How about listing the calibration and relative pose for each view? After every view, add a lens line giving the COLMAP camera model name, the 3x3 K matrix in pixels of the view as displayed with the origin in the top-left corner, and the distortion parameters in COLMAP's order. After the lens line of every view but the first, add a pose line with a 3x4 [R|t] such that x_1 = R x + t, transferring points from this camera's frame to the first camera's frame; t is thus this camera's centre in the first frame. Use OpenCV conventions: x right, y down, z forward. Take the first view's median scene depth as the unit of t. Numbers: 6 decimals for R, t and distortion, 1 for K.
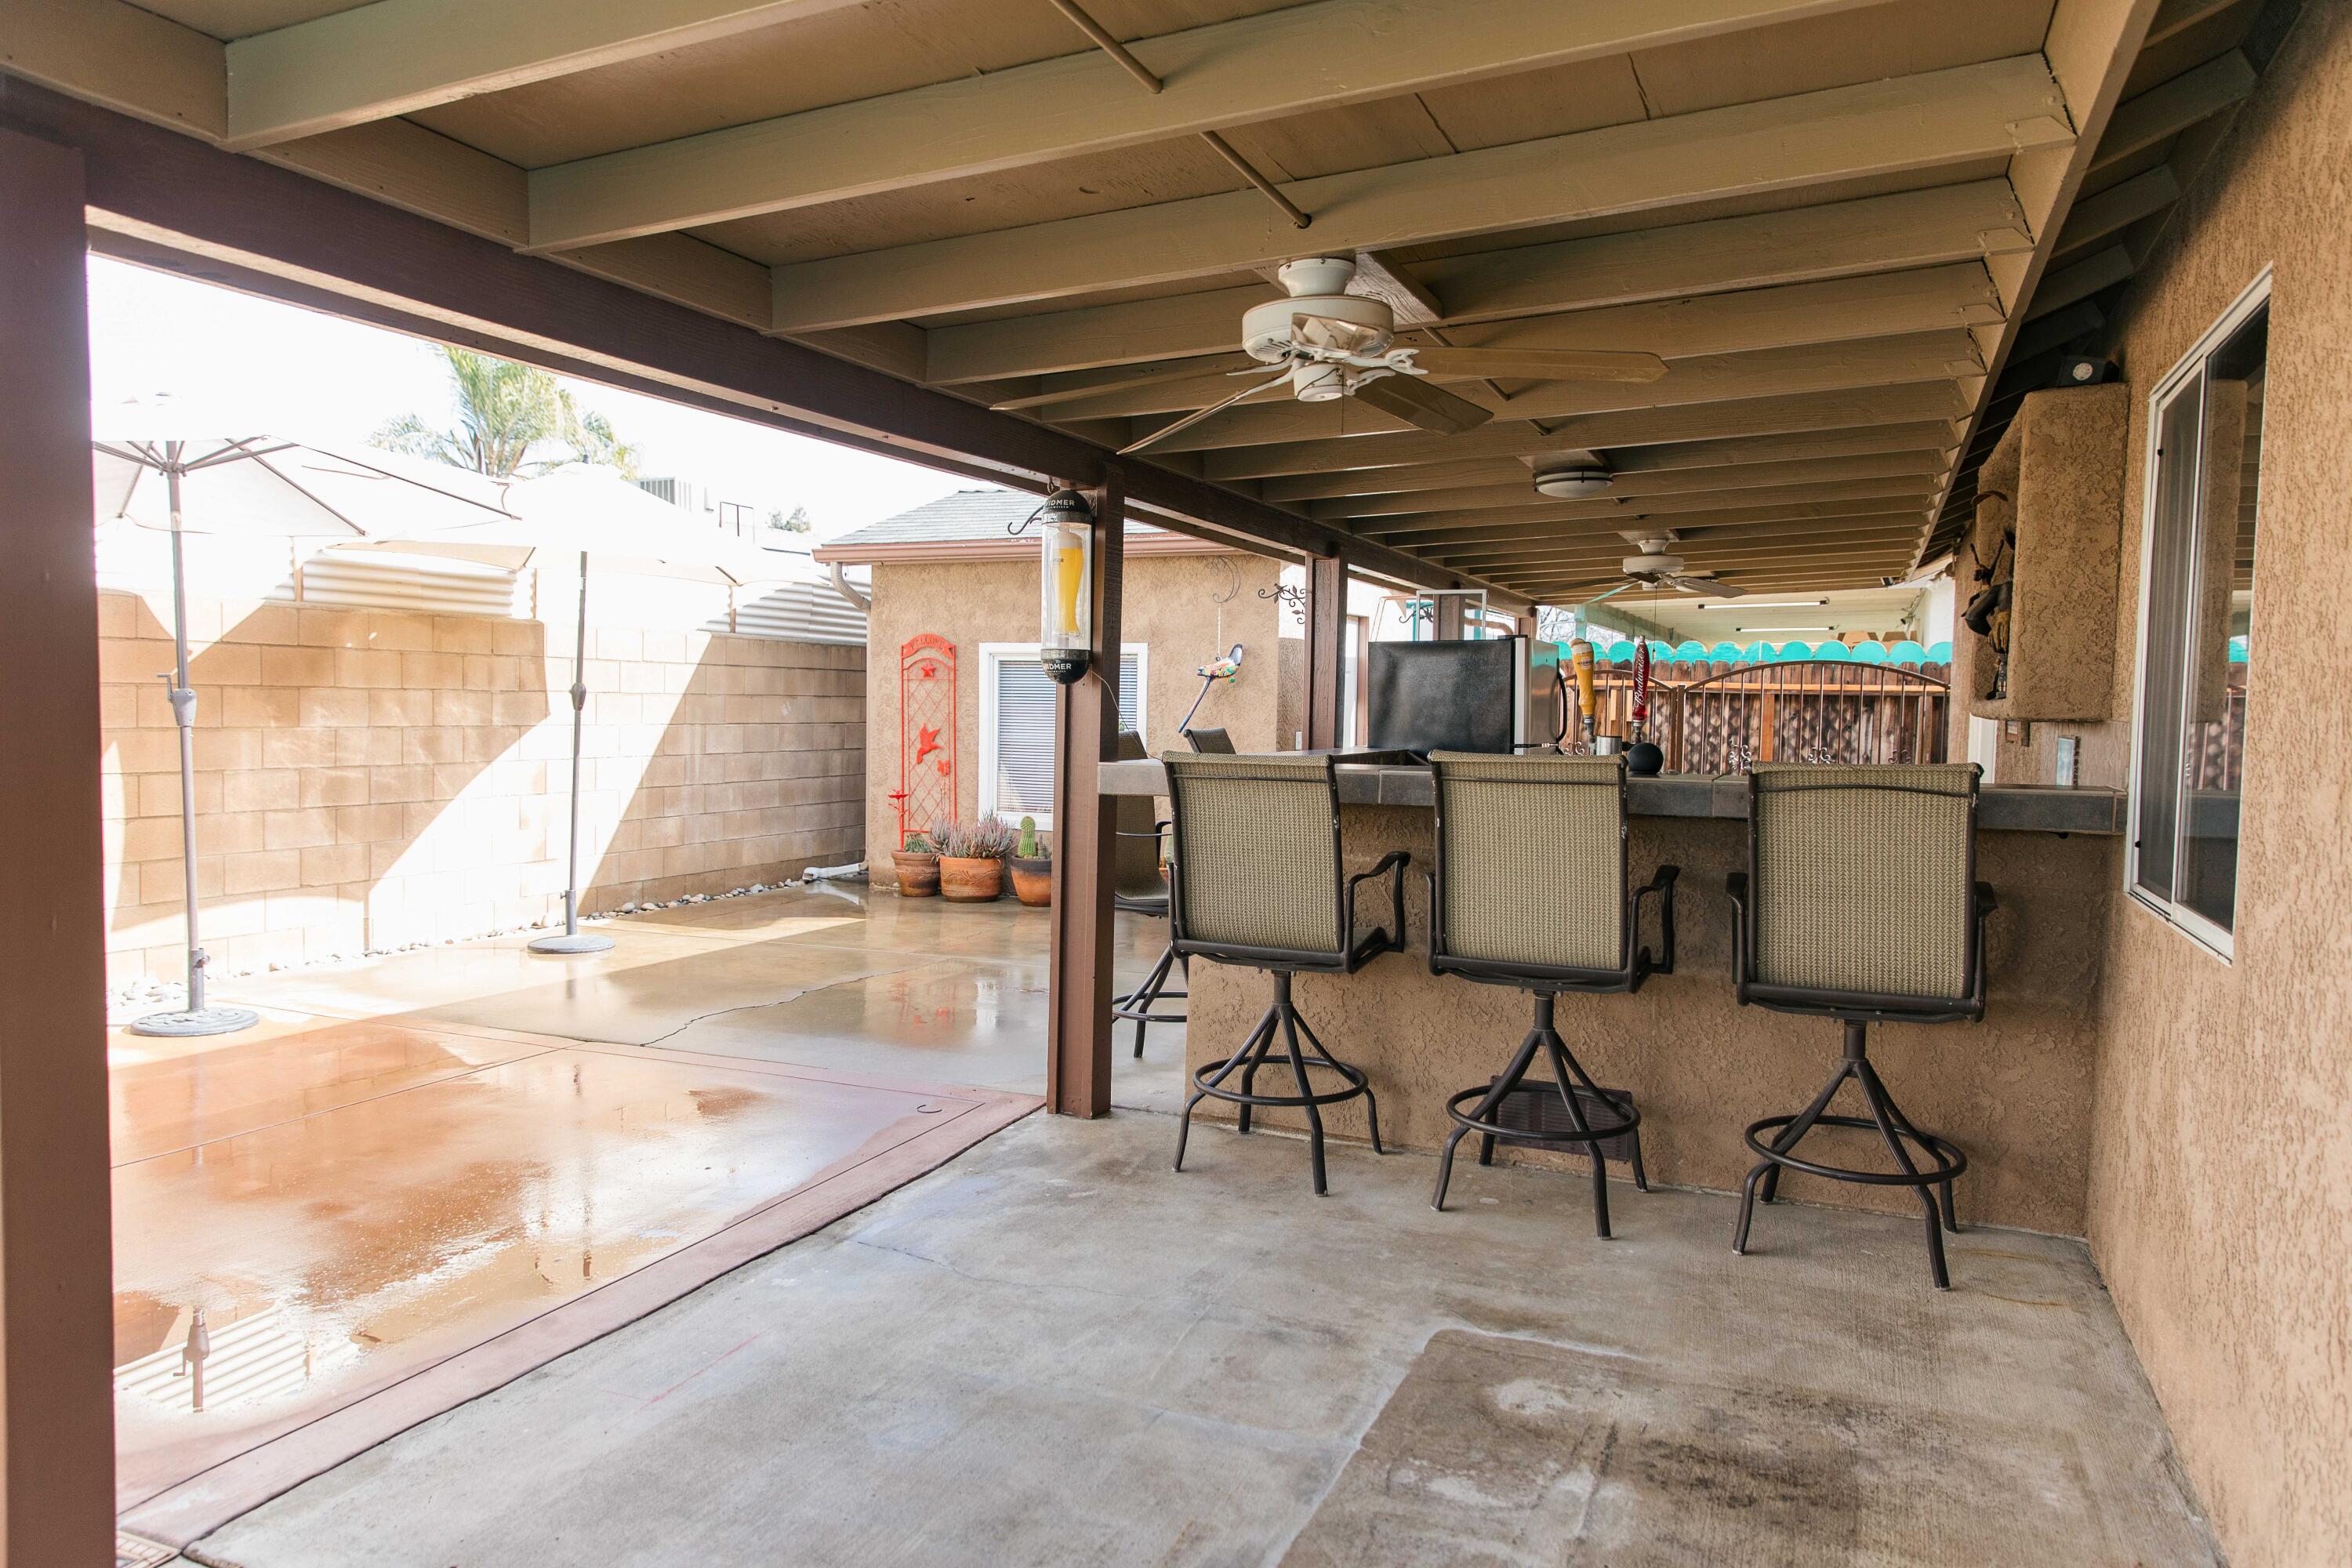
lens RADIAL K [[1531.6, 0, 1176.0], [0, 1531.6, 784.0], [0, 0, 1]] dist [0.007031, 0.001734]
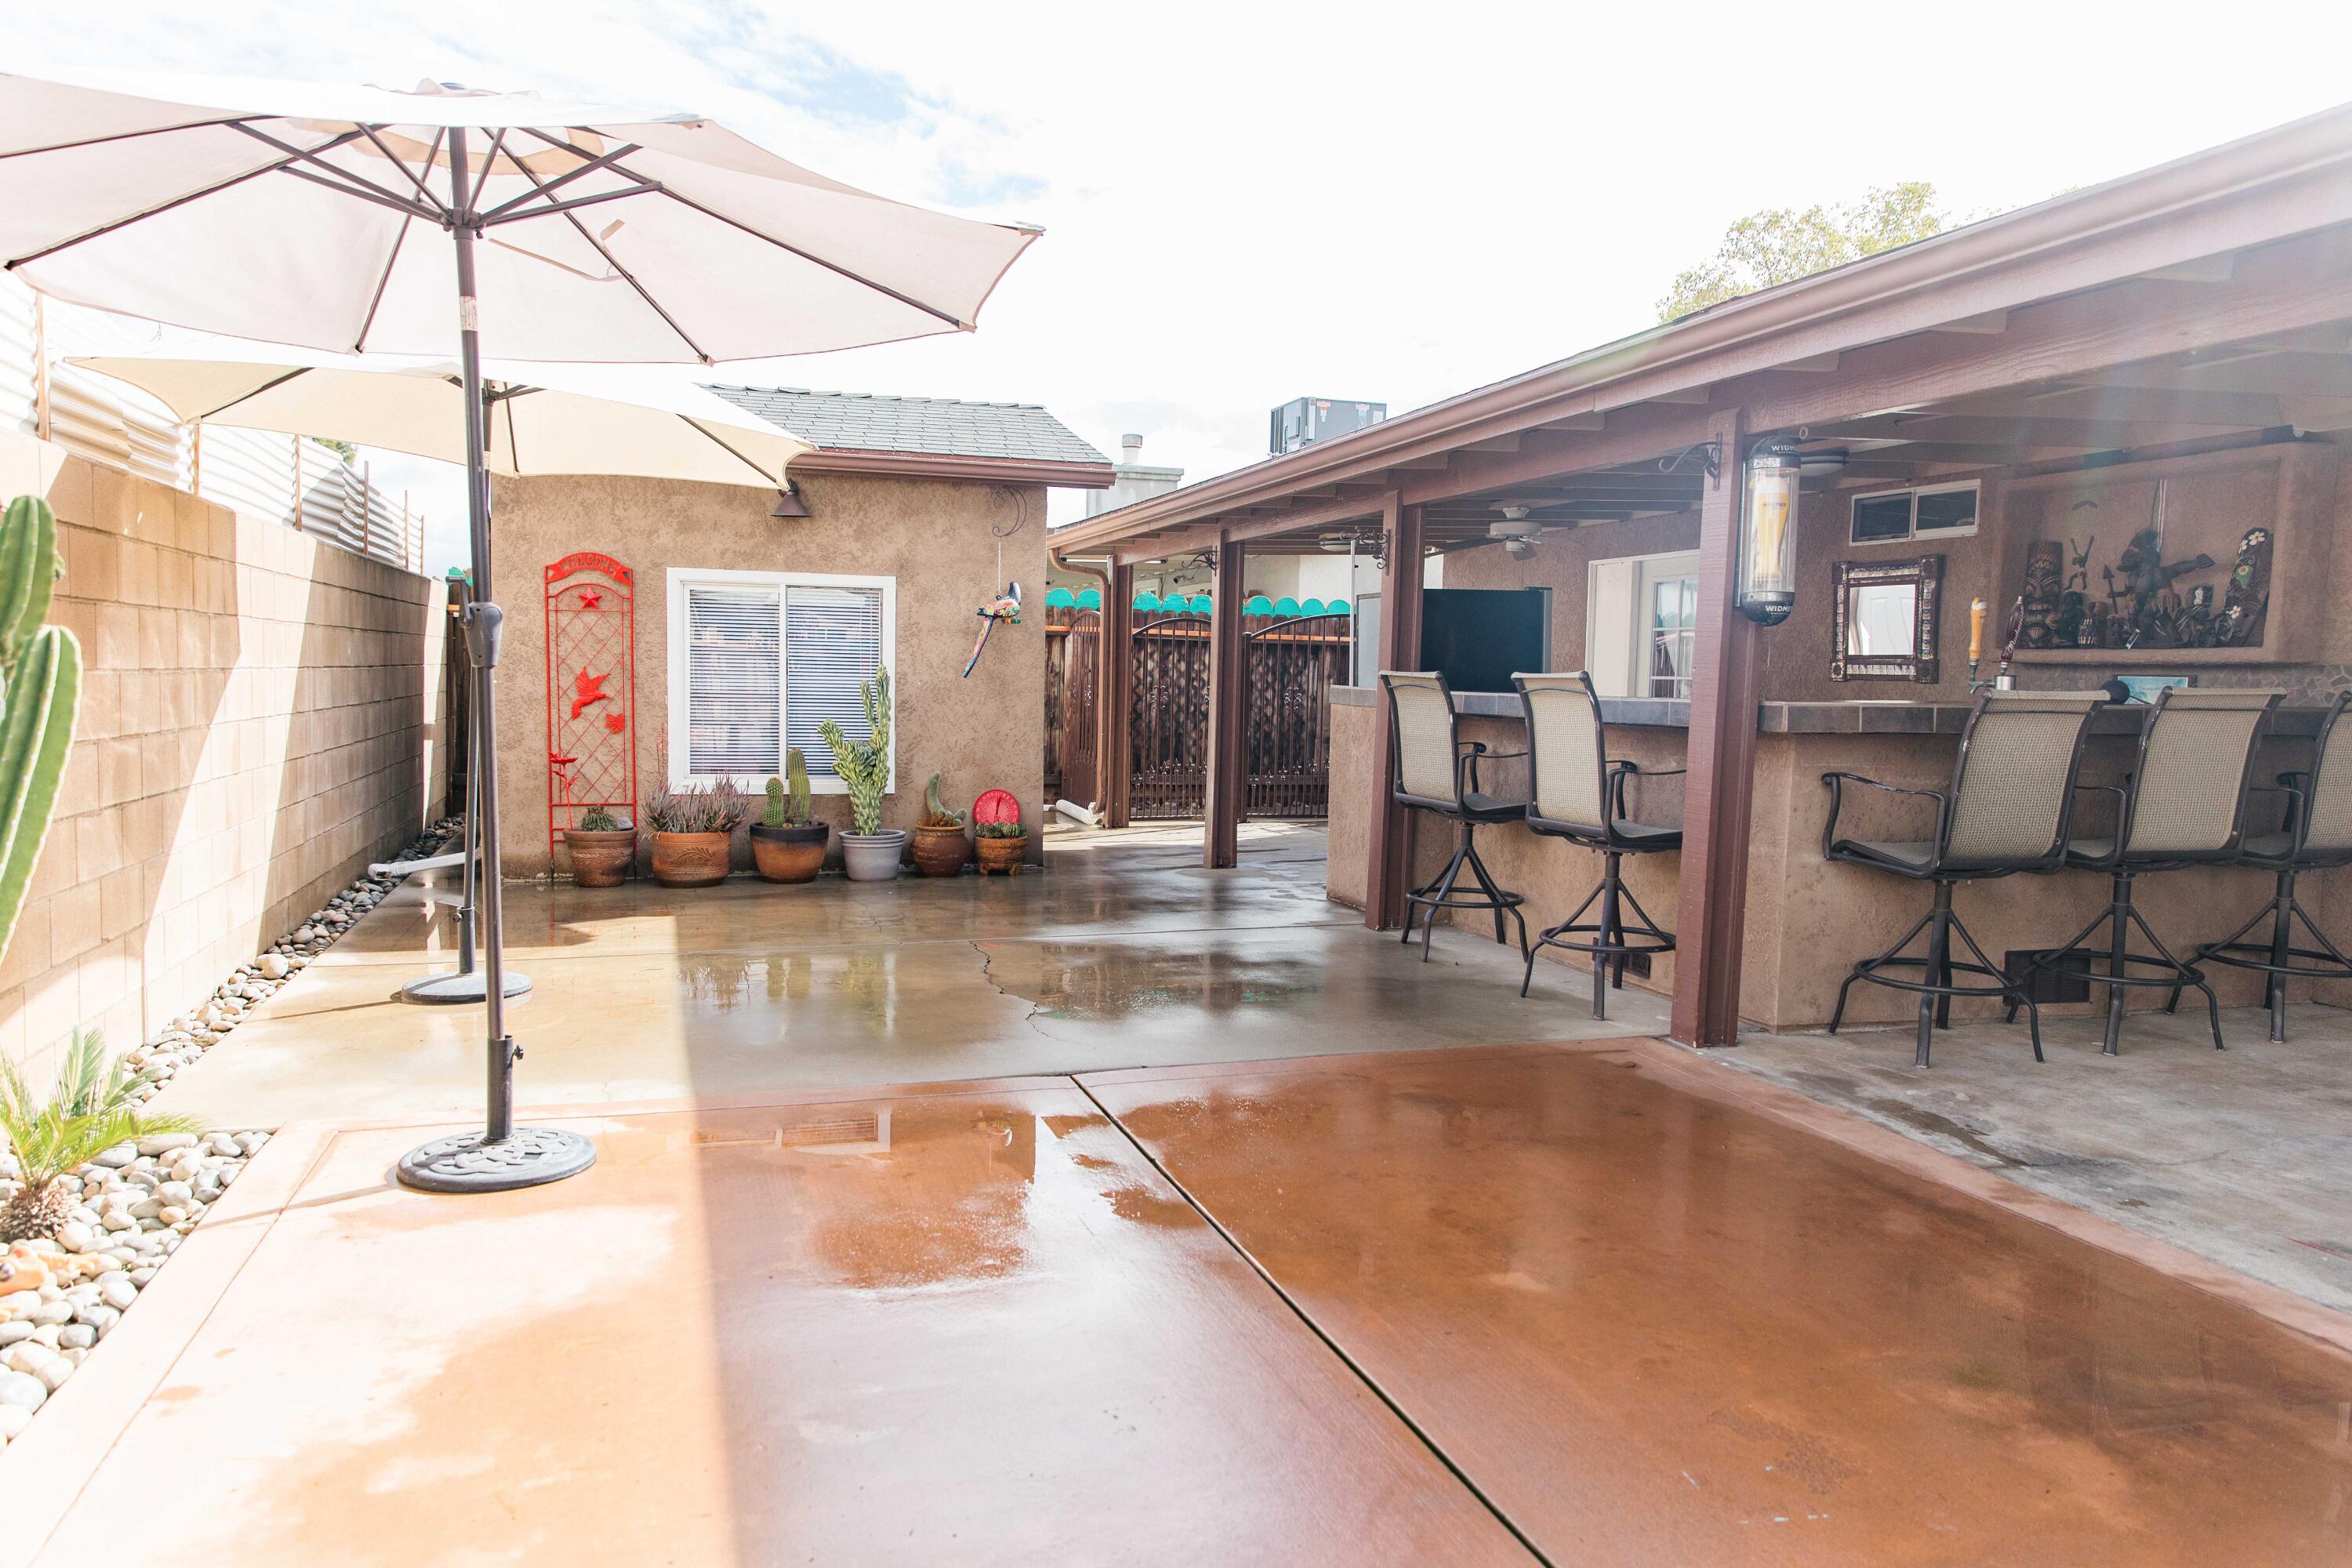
lens RADIAL K [[1531.6, 0, 1176.0], [0, 1531.6, 784.0], [0, 0, 1]] dist [0.007031, 0.001734]
pose [[0.753091, -0.048262, 0.656144, -0.457032], [0.025358, 0.998694, 0.044353, -0.006920], [-0.657428, -0.016763, 0.753331, 0.209337]]
